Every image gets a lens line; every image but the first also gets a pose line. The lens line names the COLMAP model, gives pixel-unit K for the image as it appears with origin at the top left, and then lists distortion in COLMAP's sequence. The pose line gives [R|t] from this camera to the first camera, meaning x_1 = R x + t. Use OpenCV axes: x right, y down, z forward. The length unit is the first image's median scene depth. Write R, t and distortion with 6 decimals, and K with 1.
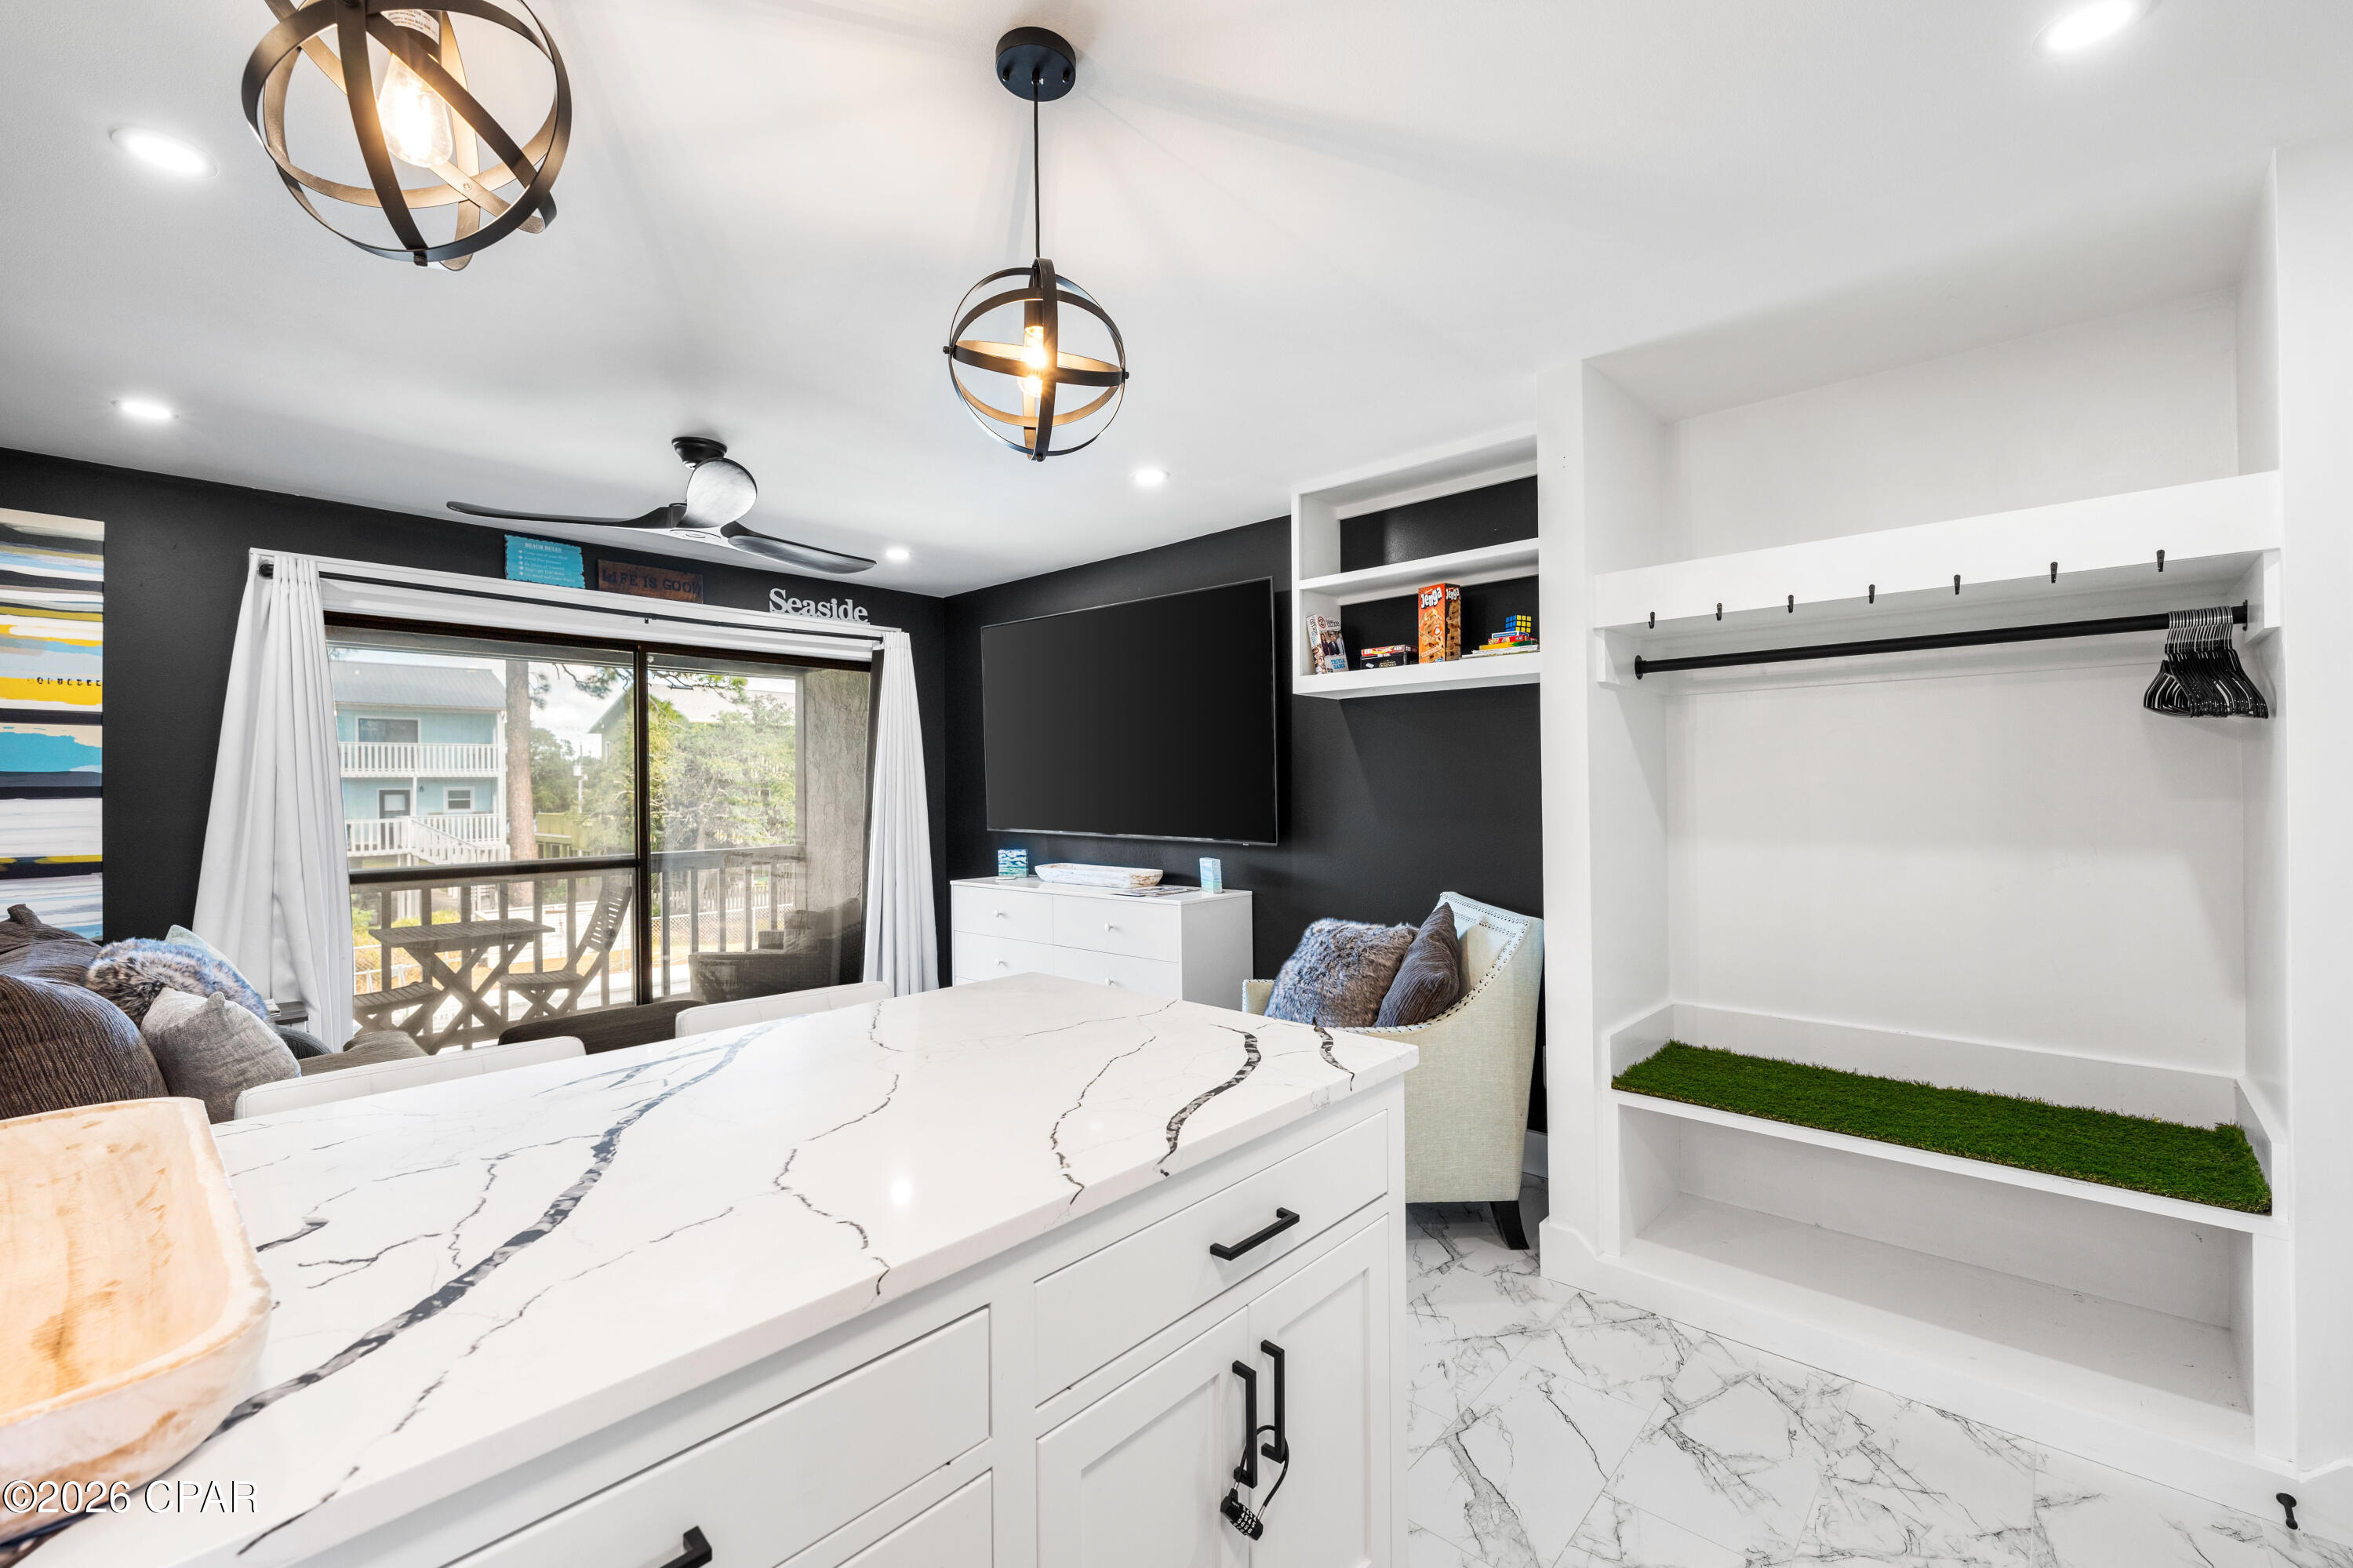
lens RADIAL K [[987.0, 0, 1190.9], [0, 987.0, 776.6], [0, 0, 1]] dist [-0.000392, -0.000948]
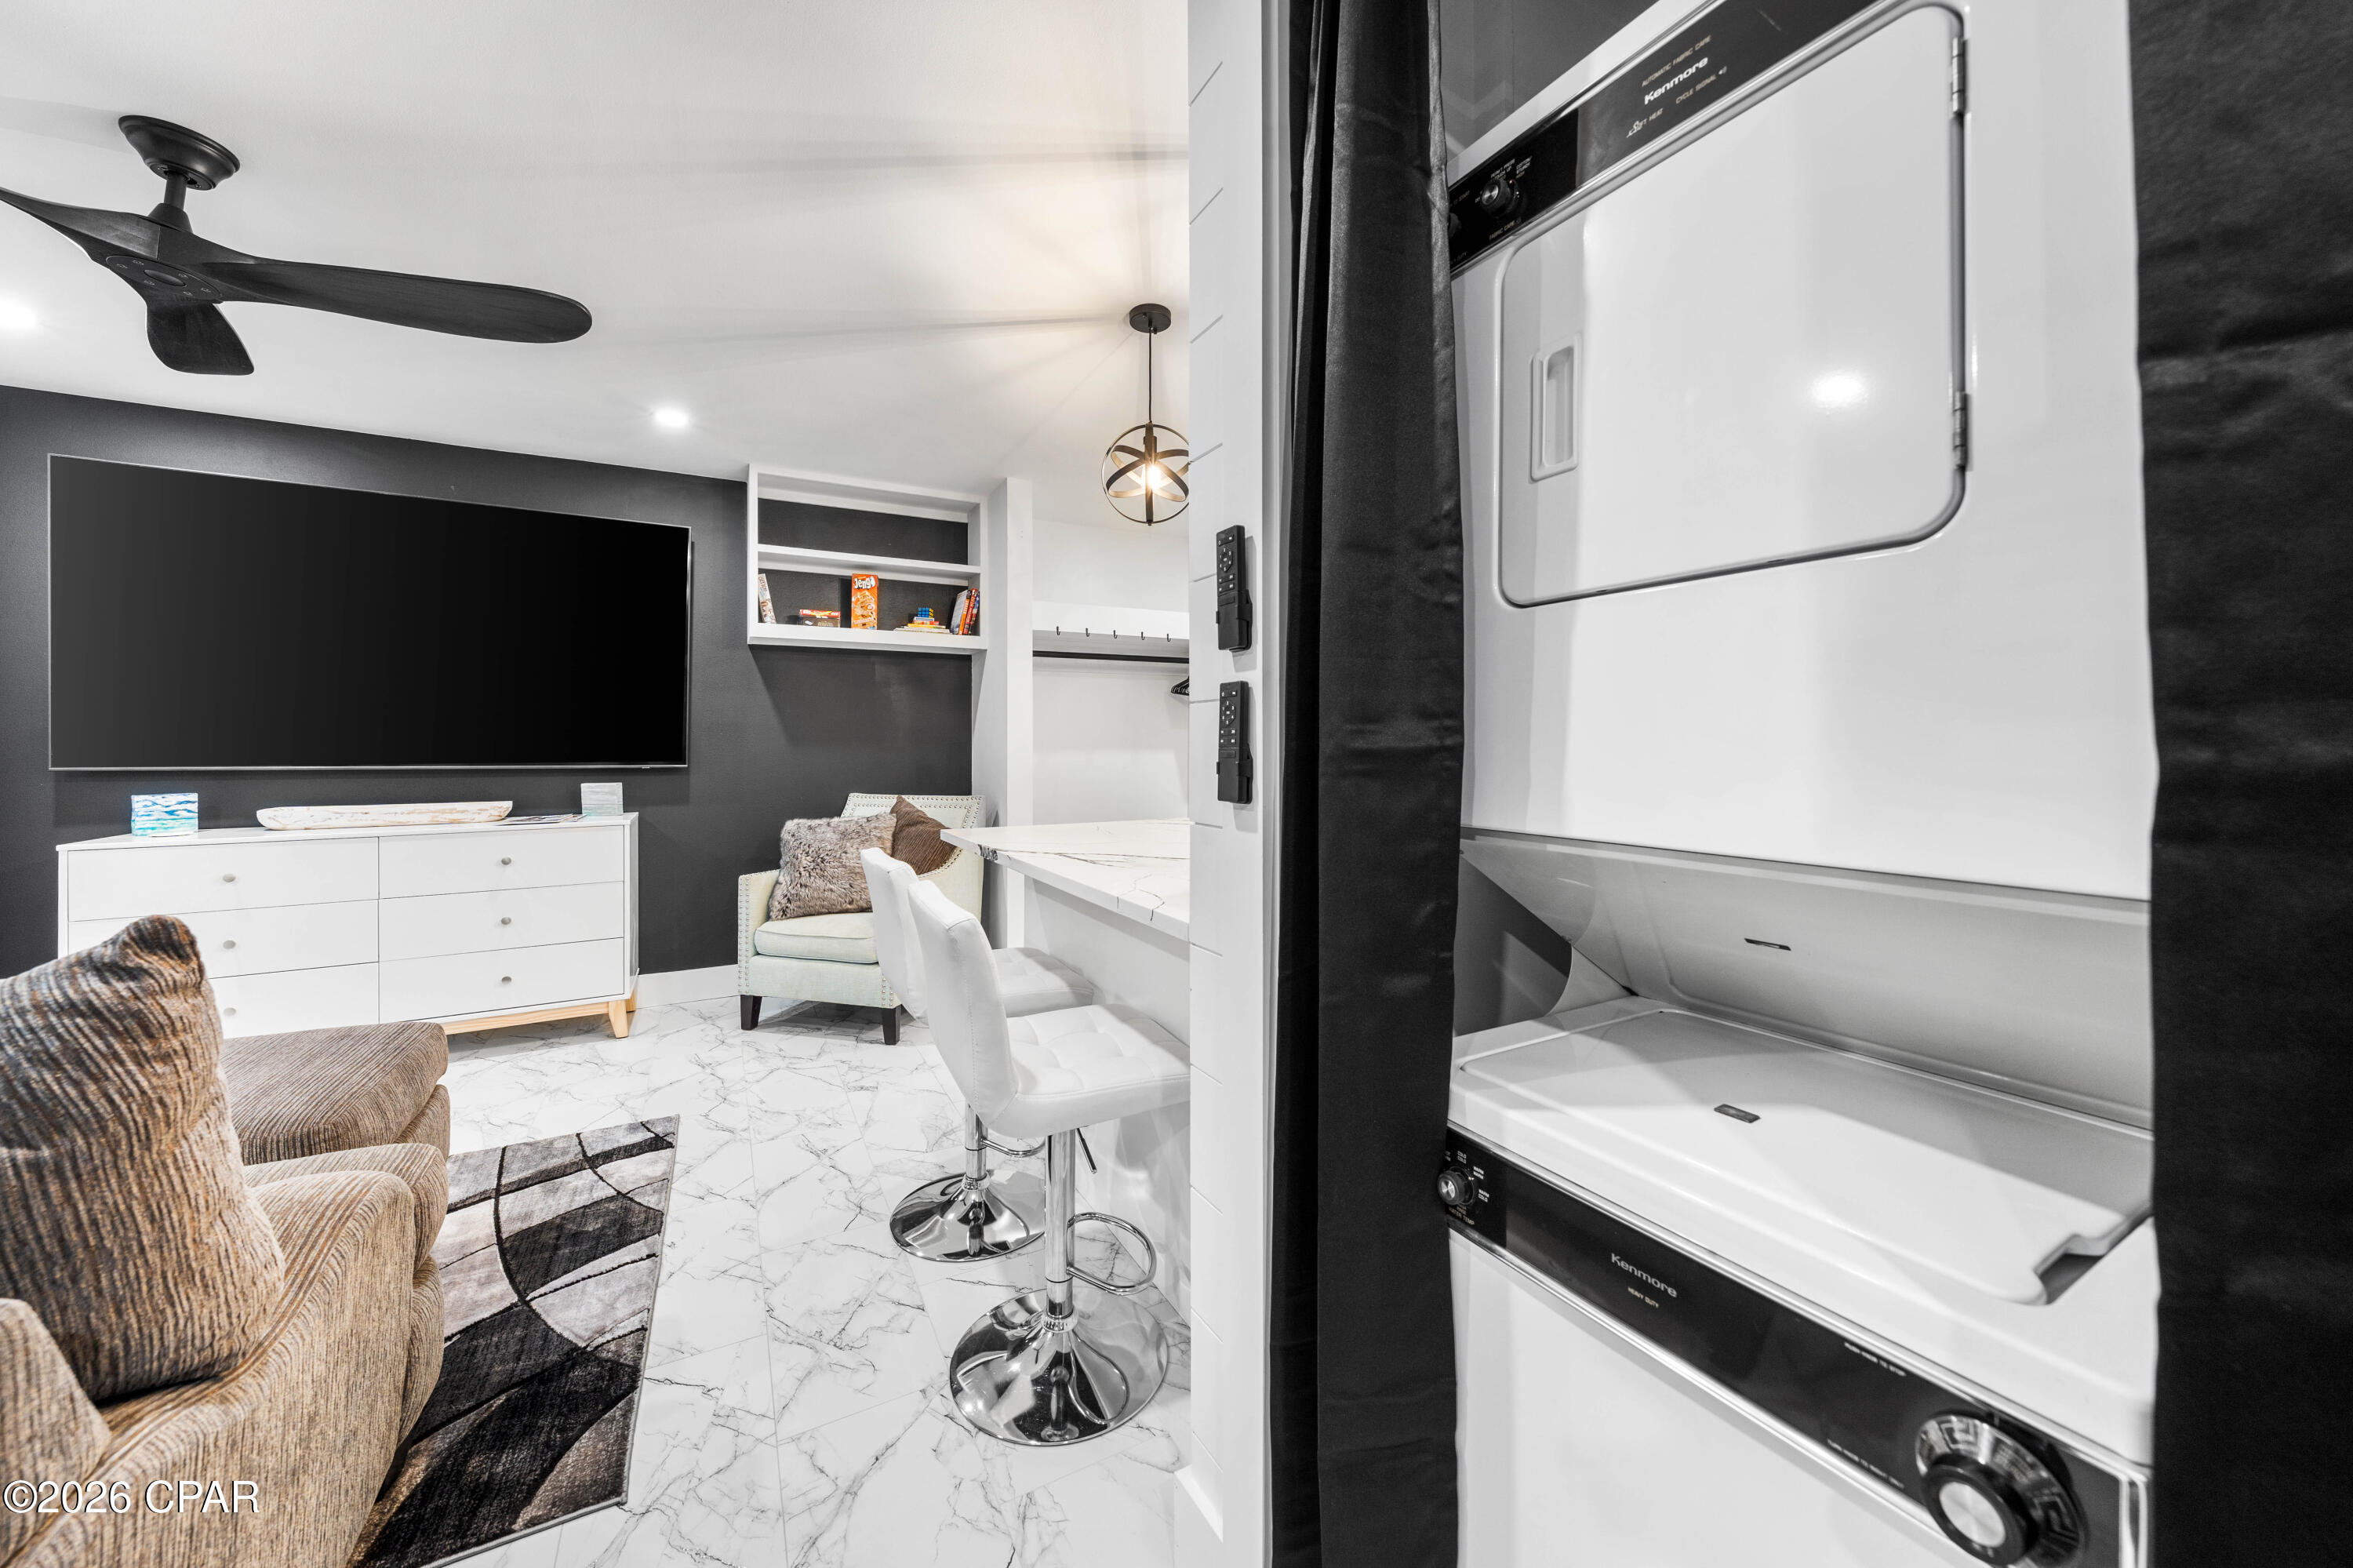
lens RADIAL K [[844.7, 0, 1159.6], [0, 844.7, 743.8], [0, 0, 1]] dist [-0.001072, -0.000074]
pose [[0.362197, 0.010142, 0.932047, -0.687919], [-0.013115, 0.999897, -0.005783, 0.046081], [-0.932009, -0.010129, 0.362292, 0.173652]]
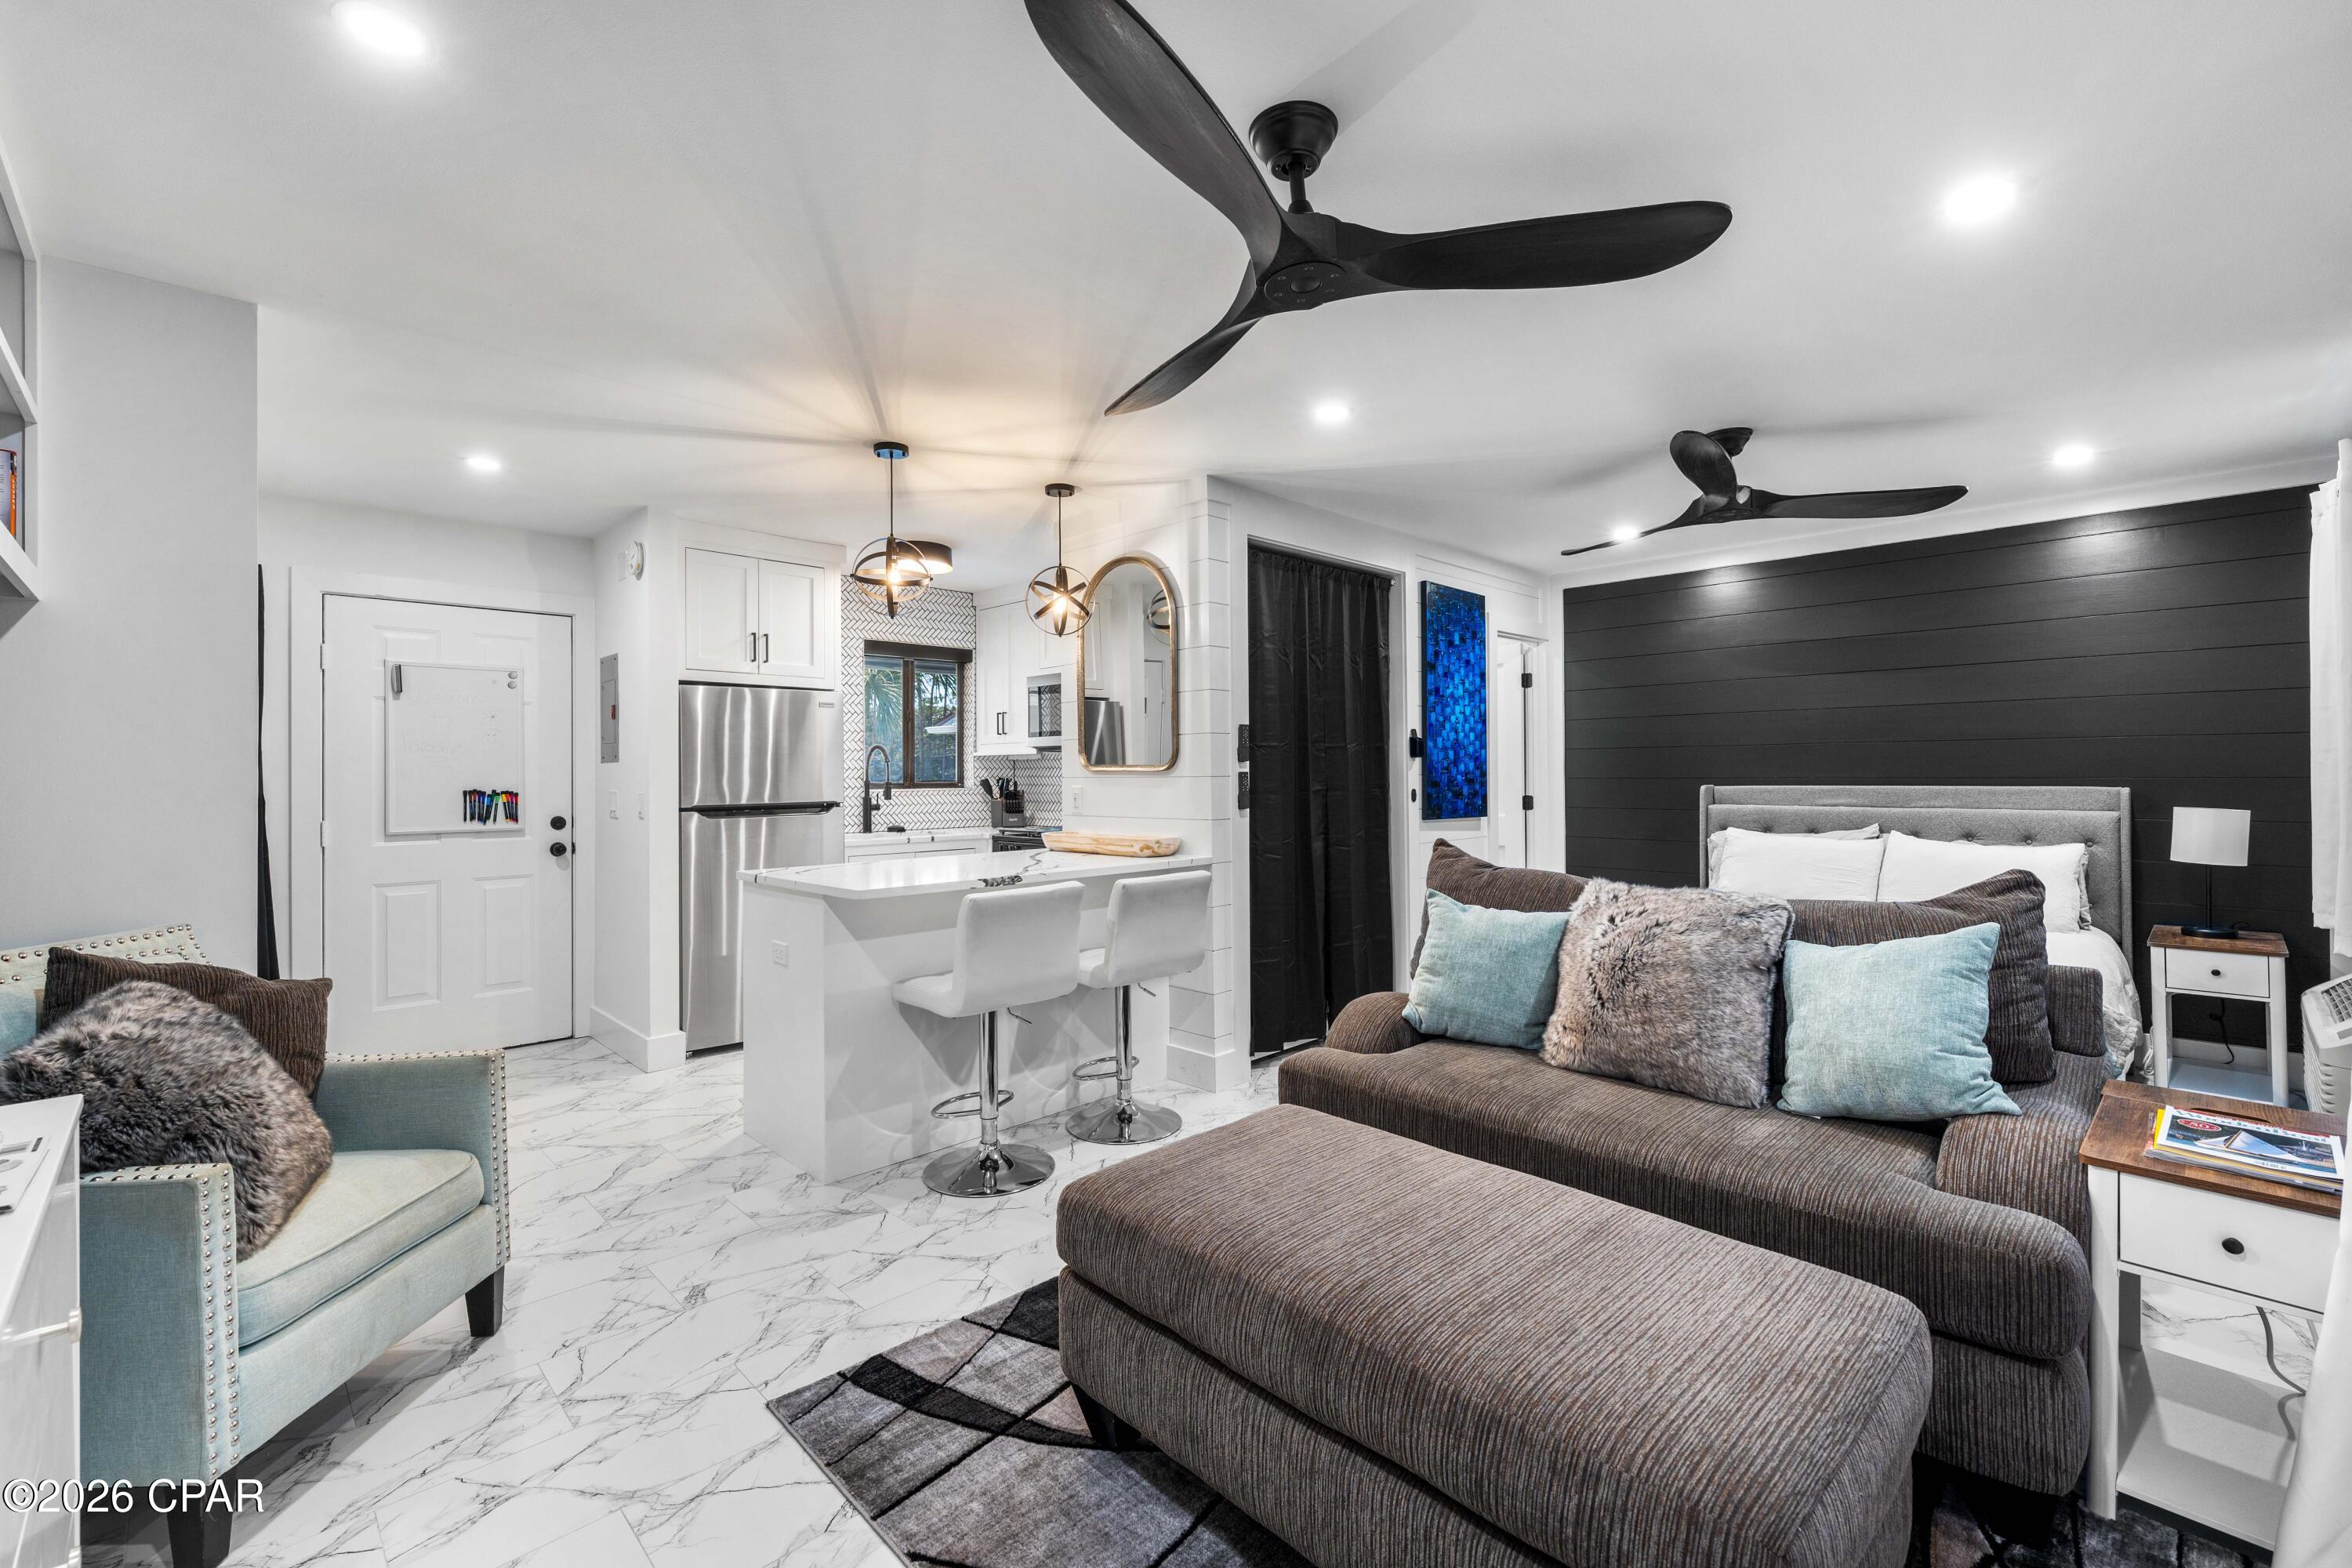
lens RADIAL K [[986.5, 0, 1172.1], [0, 986.5, 770.6], [0, 0, 1]] dist [-0.000392, -0.000948]
pose [[-0.996346, 0.015935, 0.083911, -0.411132], [0.014743, 0.999782, -0.014806, 0.036741], [-0.084129, -0.013515, -0.996363, 1.391816]]
